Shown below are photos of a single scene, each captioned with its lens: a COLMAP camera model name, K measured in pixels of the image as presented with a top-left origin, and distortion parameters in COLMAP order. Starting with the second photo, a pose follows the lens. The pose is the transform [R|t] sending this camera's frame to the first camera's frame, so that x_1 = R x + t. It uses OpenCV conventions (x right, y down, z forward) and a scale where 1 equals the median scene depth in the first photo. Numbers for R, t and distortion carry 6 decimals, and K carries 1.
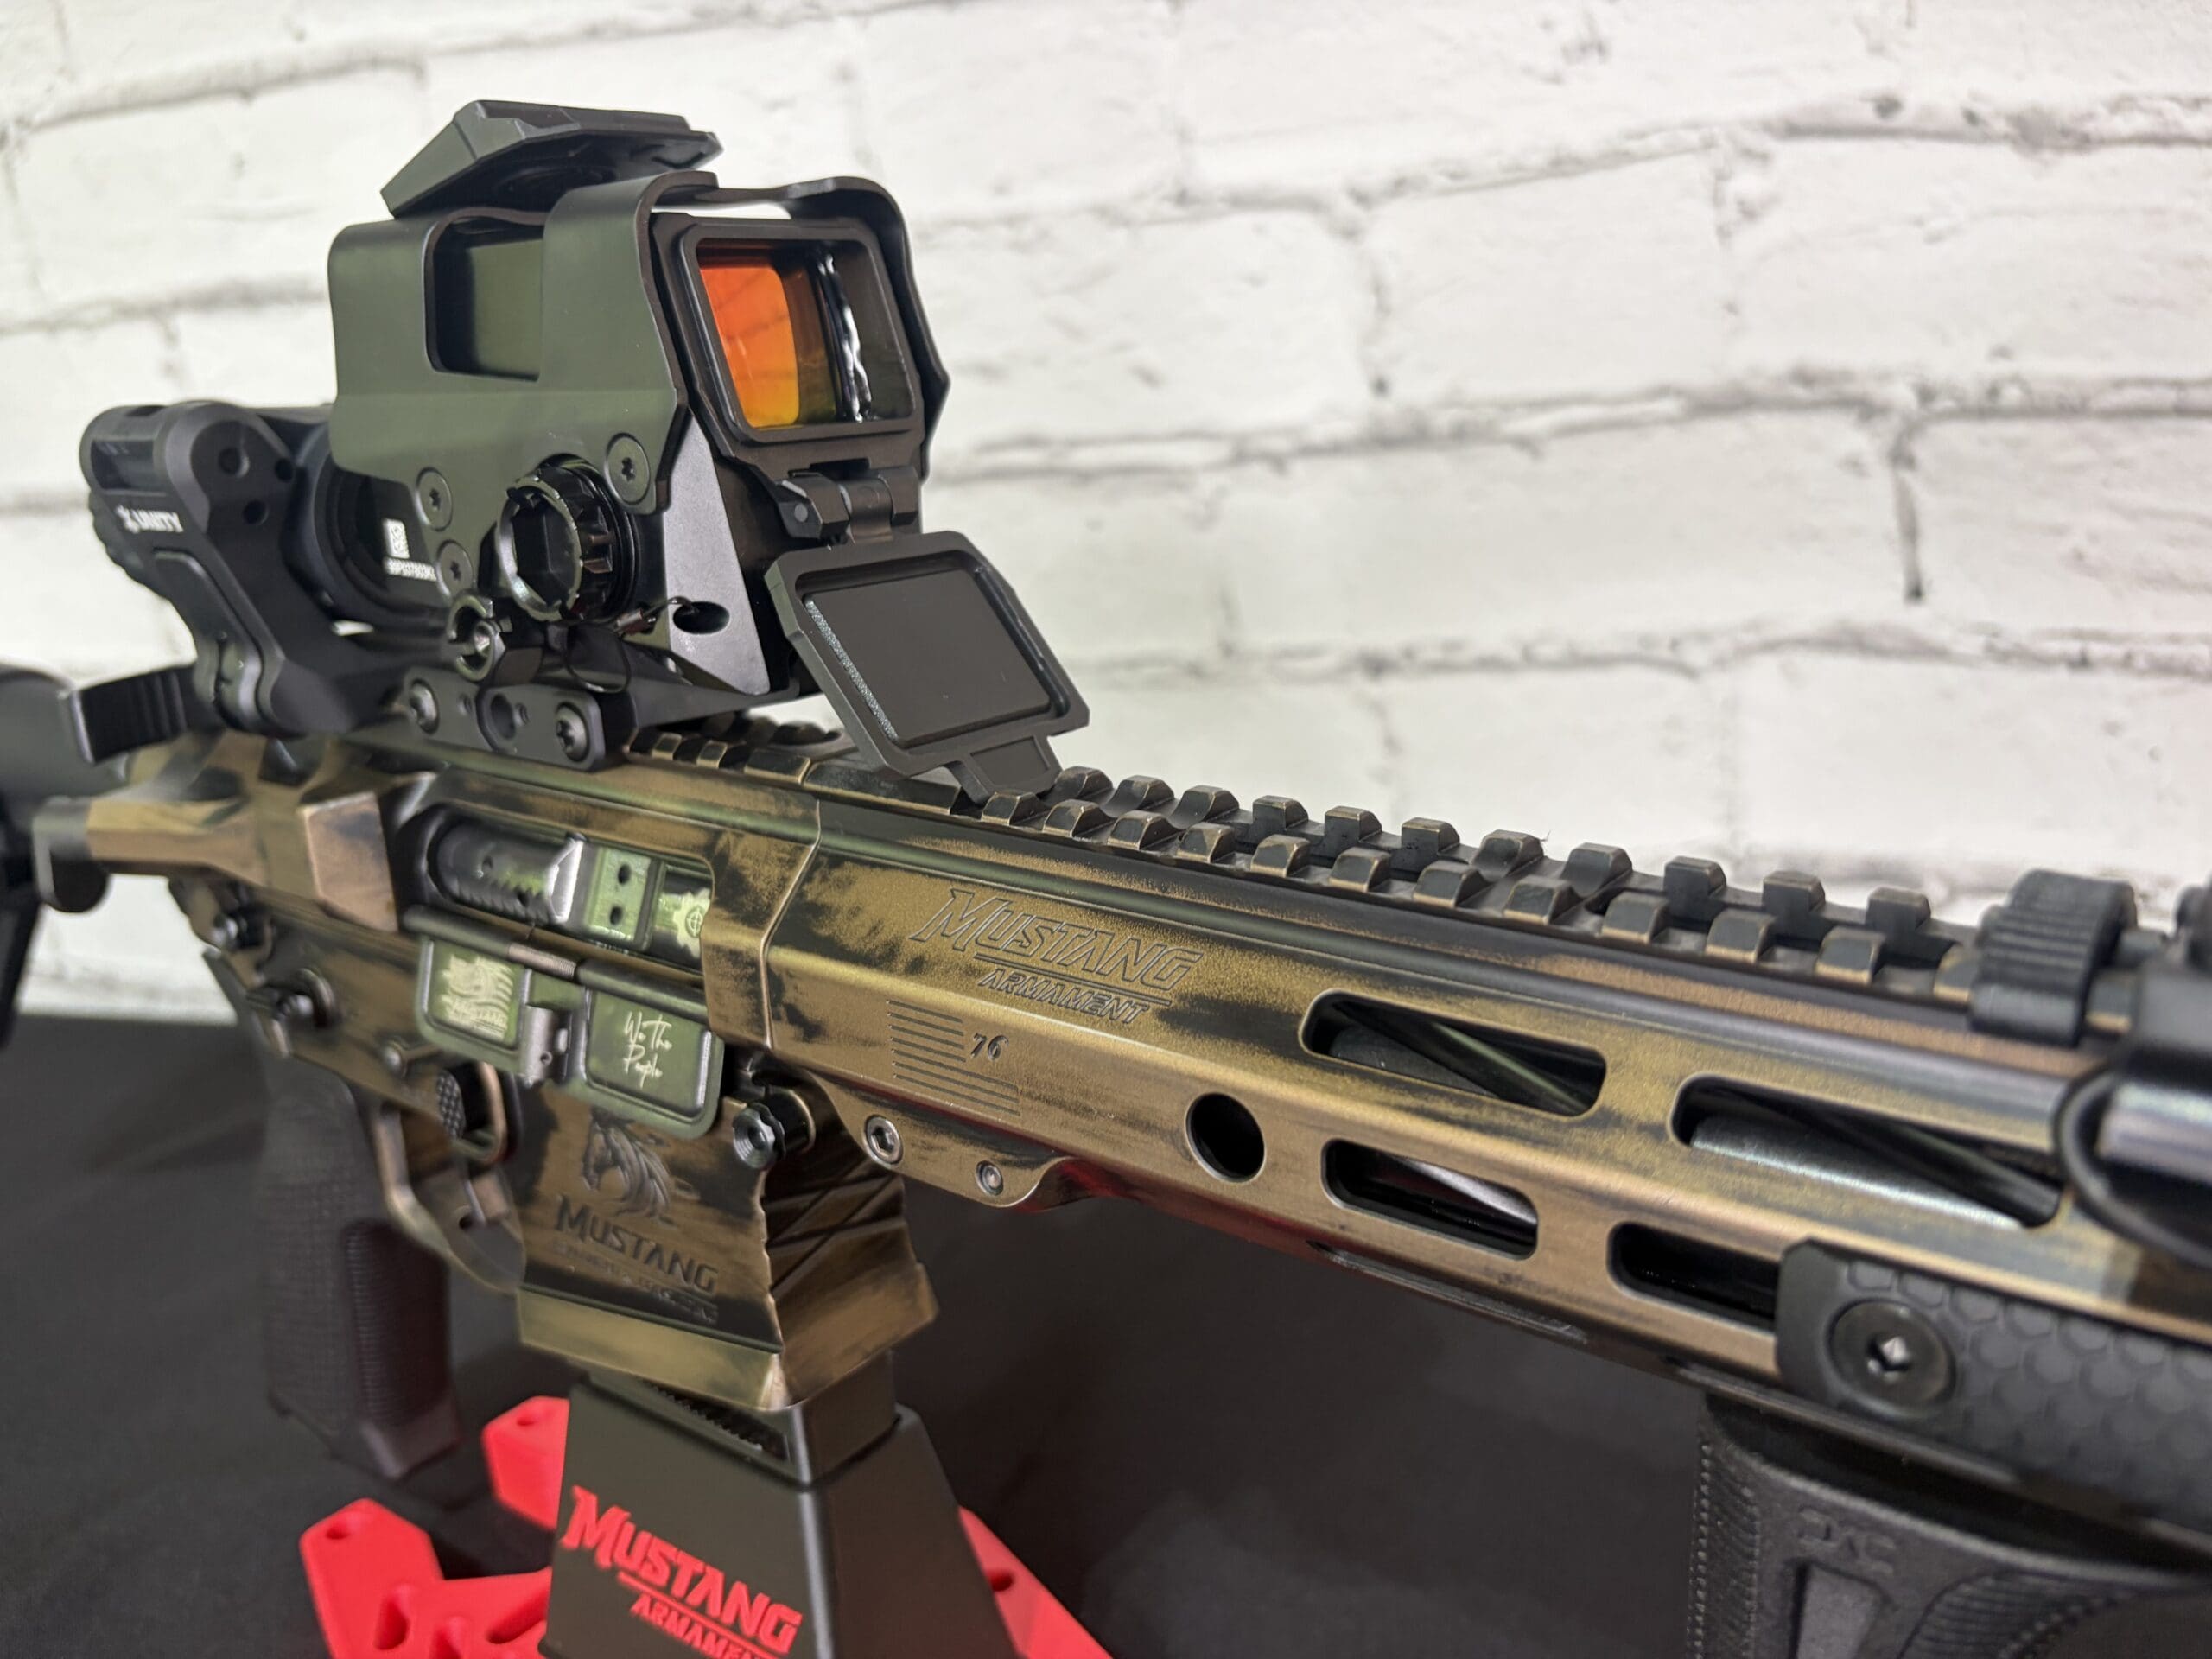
lens RADIAL K [[1722.1, 0, 1110.0], [0, 1722.1, 830.1], [0, 0, 1]] dist [-0.002341, 0.000823]
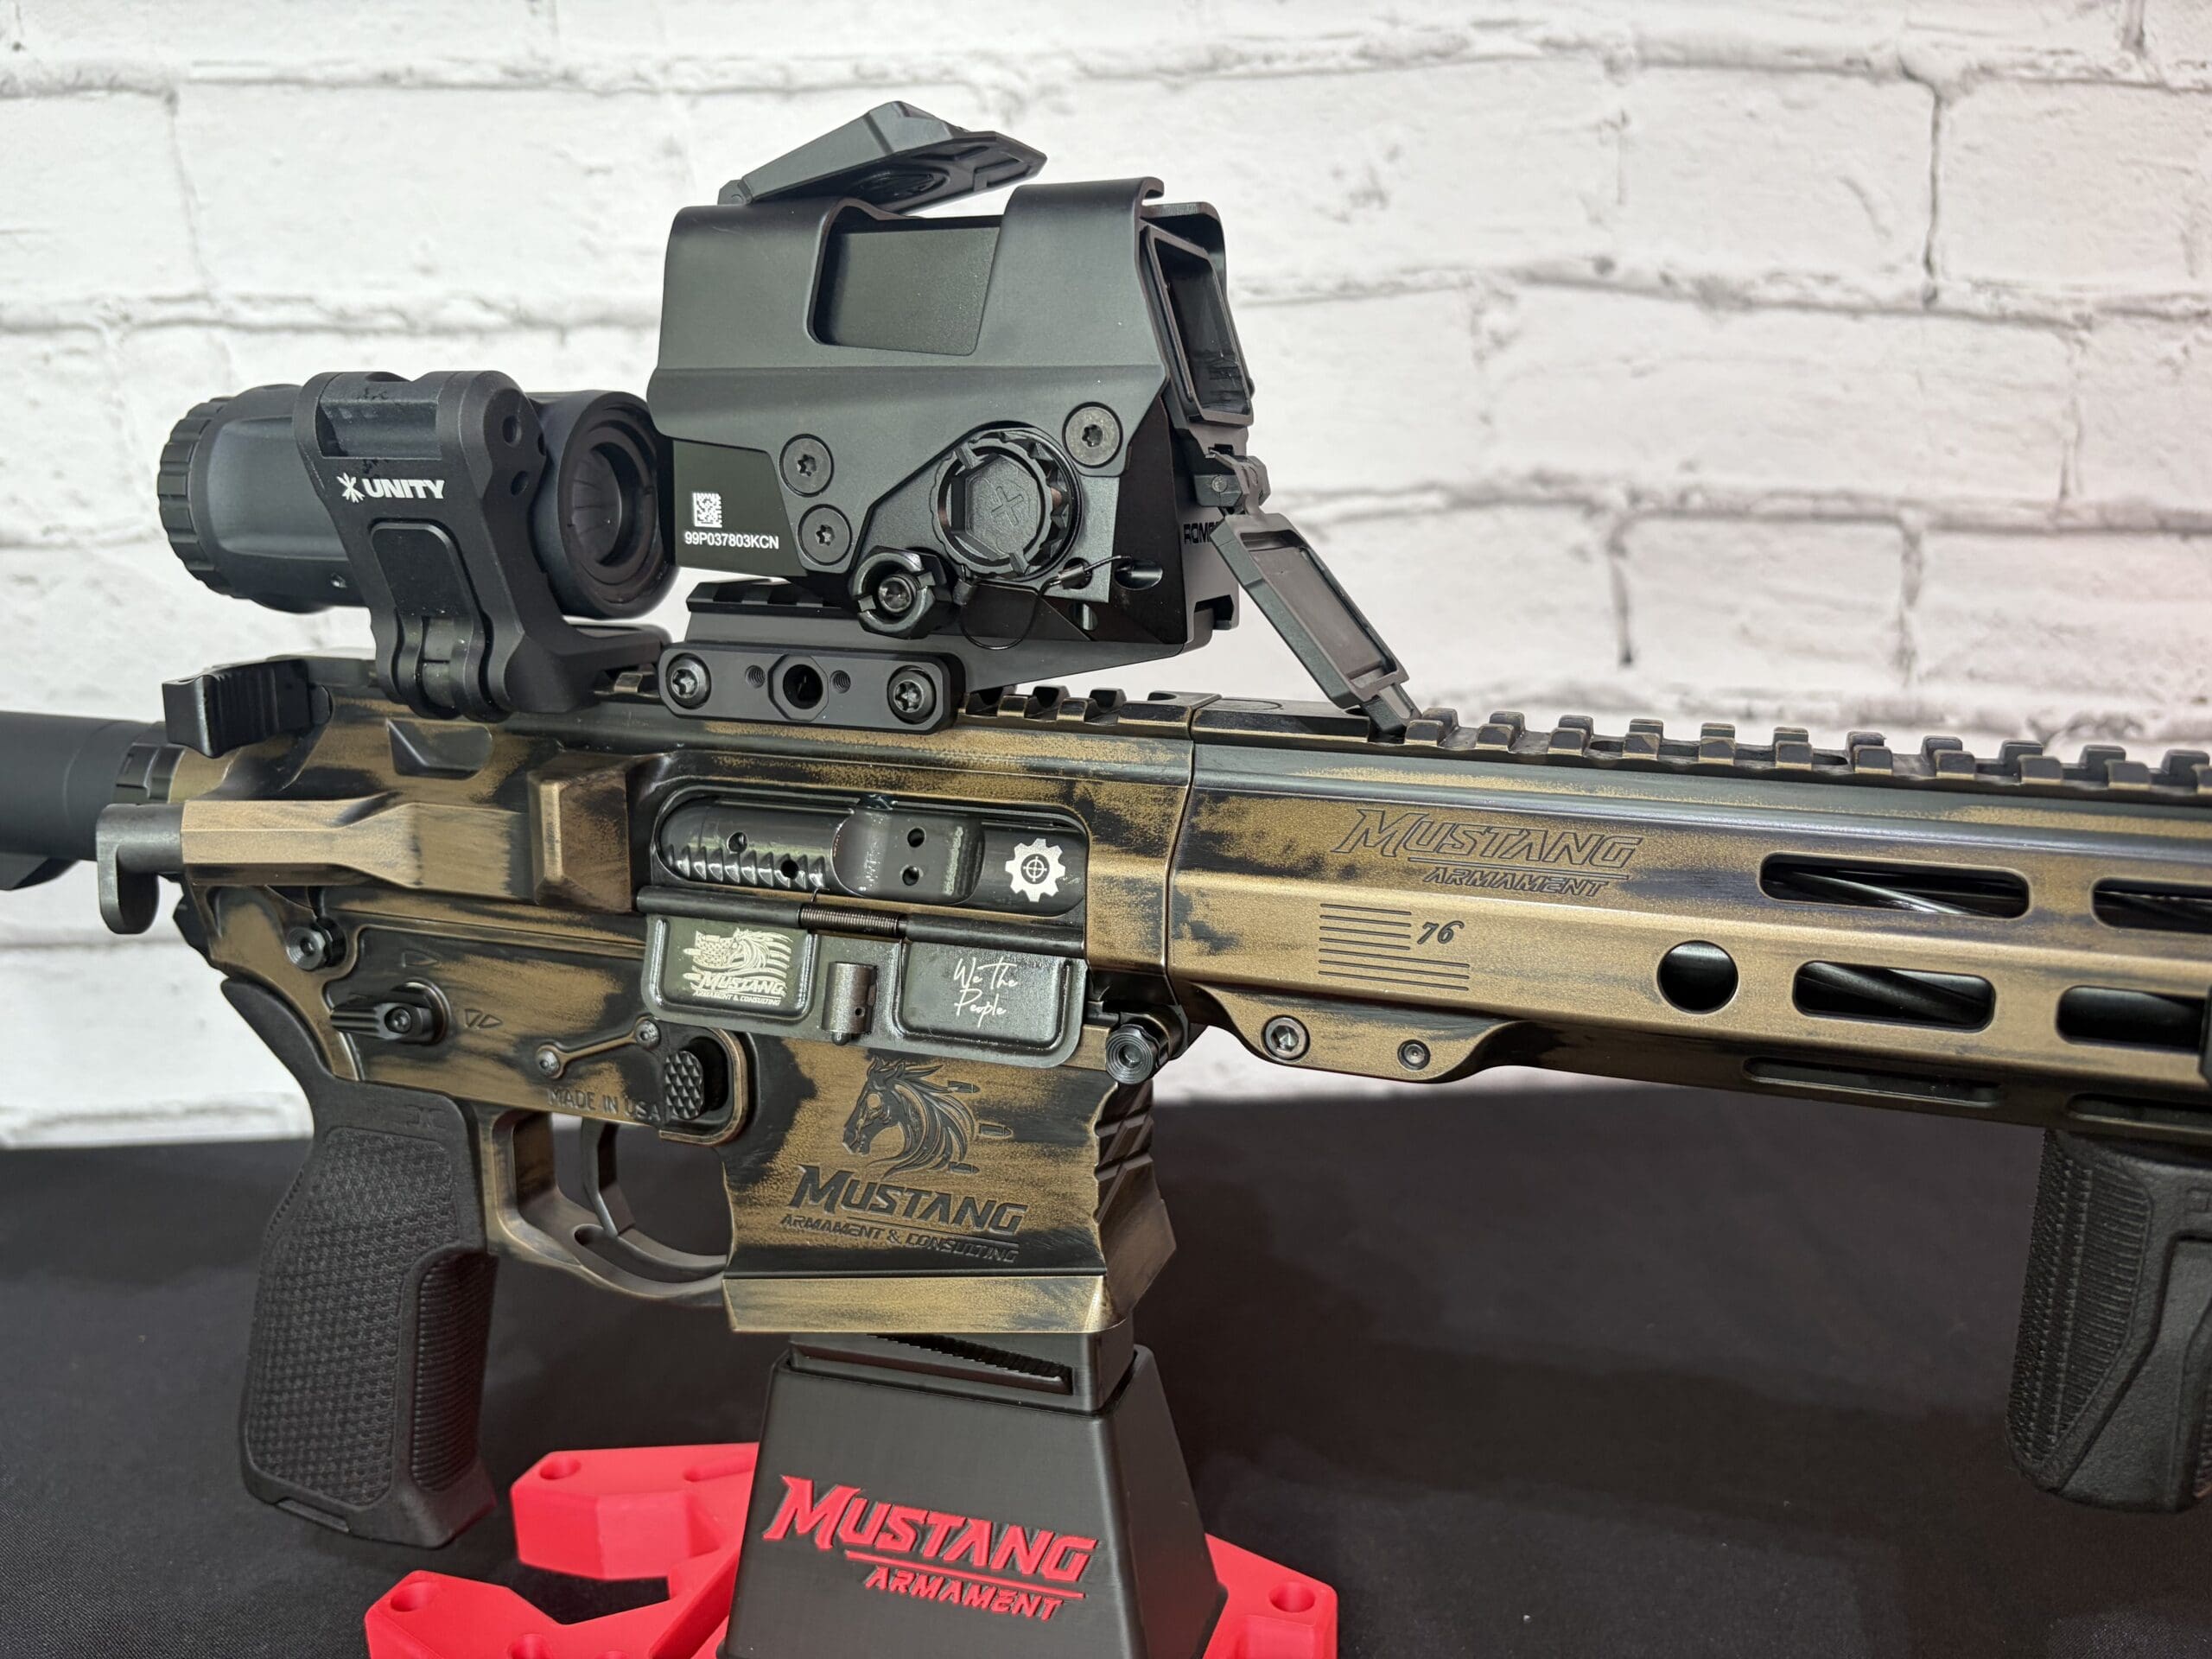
lens RADIAL K [[1707.9, 0, 1106.6], [0, 1707.9, 822.8], [0, 0, 1]] dist [0.007056, -0.010578]
pose [[0.947231, -0.013740, 0.320257, -0.475308], [0.039694, 0.996419, -0.074654, 0.093890], [-0.318084, 0.083427, 0.944385, -0.022693]]
